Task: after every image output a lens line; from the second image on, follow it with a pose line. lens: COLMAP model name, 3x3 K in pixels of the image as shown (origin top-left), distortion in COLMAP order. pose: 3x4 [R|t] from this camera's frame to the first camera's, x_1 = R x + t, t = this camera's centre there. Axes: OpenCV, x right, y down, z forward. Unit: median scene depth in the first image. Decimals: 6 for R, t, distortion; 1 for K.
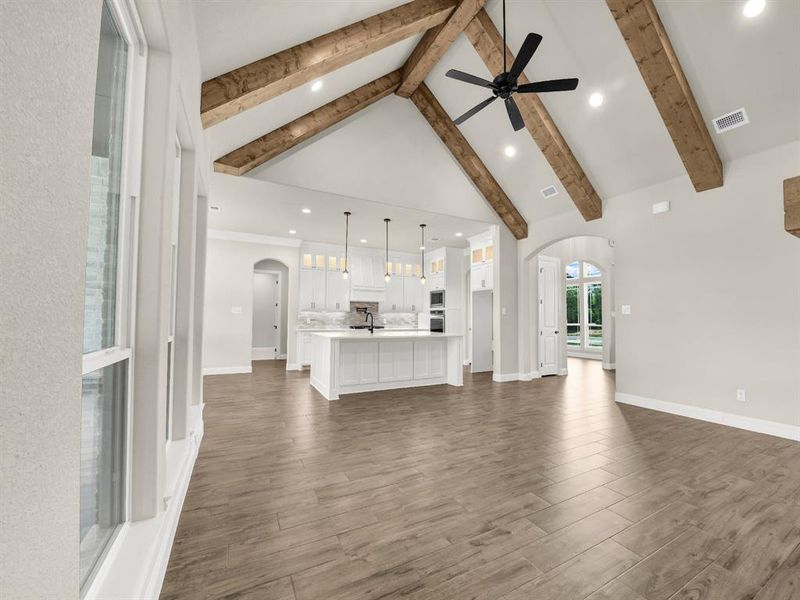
lens RADIAL K [[325.6, 0, 396.6], [0, 325.6, 304.4], [0, 0, 1]] dist [-0.008644, -0.001452]
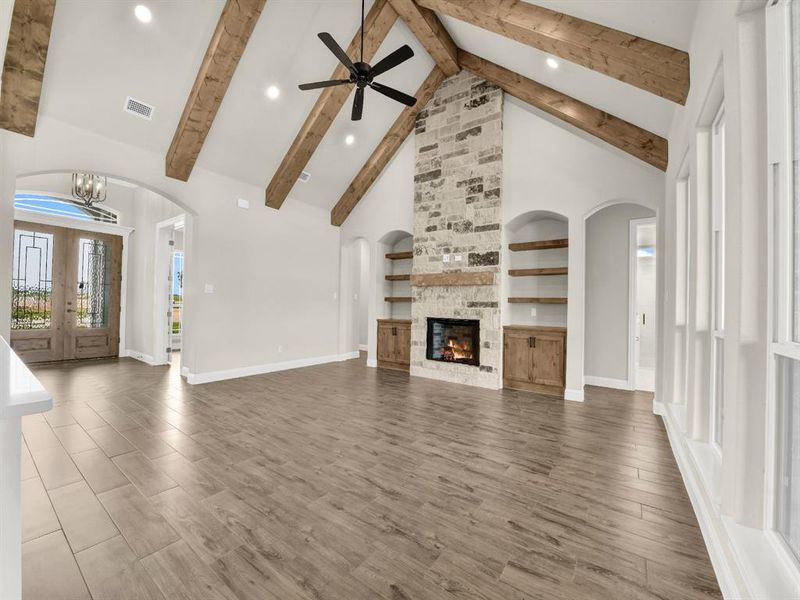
lens RADIAL K [[325.6, 0, 403.6], [0, 325.6, 299.1], [0, 0, 1]] dist [-0.008644, -0.001452]
pose [[-0.479877, -0.008454, 0.877295, -0.342138], [-0.064972, 0.997550, -0.025927, 0.026577], [-0.874927, -0.069442, -0.479251, 0.712258]]
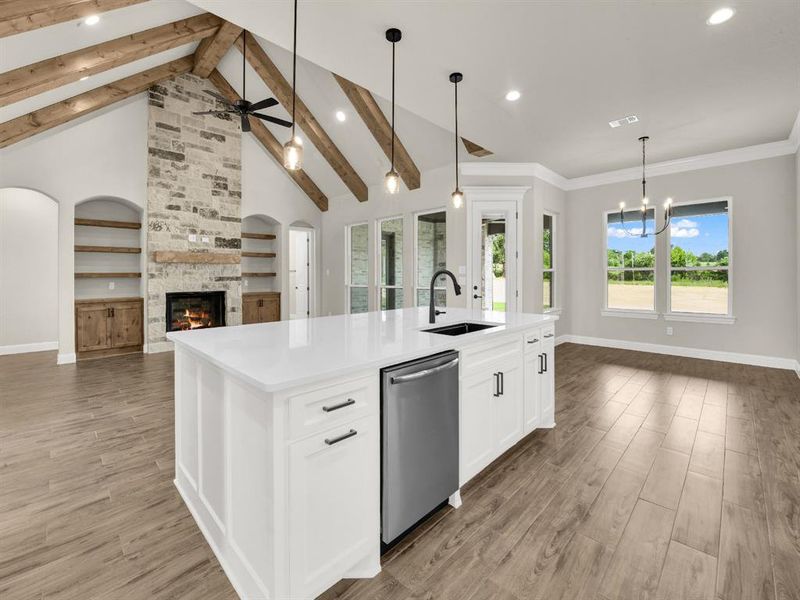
lens RADIAL K [[325.6, 0, 415.4], [0, 325.6, 278.9], [0, 0, 1]] dist [-0.008644, -0.001452]
pose [[-0.931972, -0.002411, -0.362521, 0.088063], [0.011271, 0.999302, -0.035622, 0.050471], [0.362354, -0.037285, -0.931295, 1.326236]]
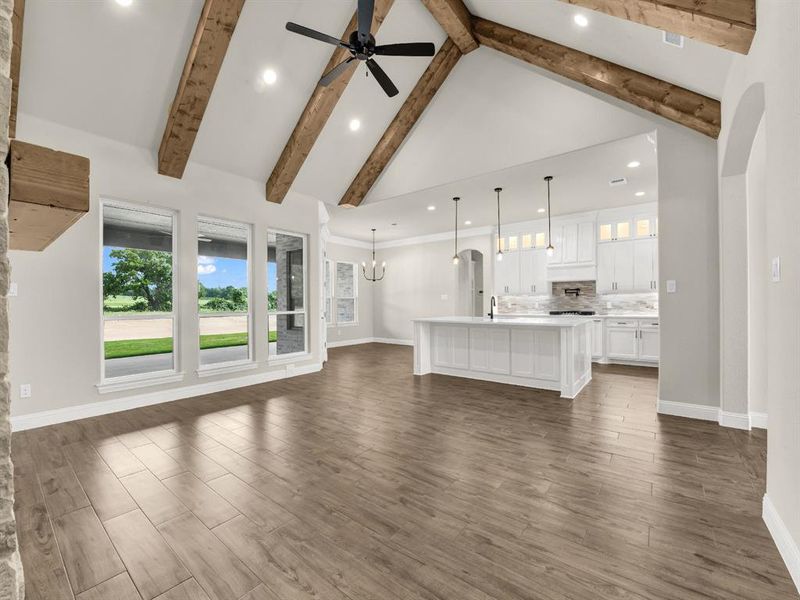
lens RADIAL K [[325.6, 0, 391.1], [0, 325.6, 302.1], [0, 0, 1]] dist [-0.008644, -0.001452]
pose [[0.411649, -0.013133, -0.911248, 0.632786], [0.049796, 0.998727, 0.008101, 0.020428], [0.909981, -0.048712, 0.411779, 0.357916]]
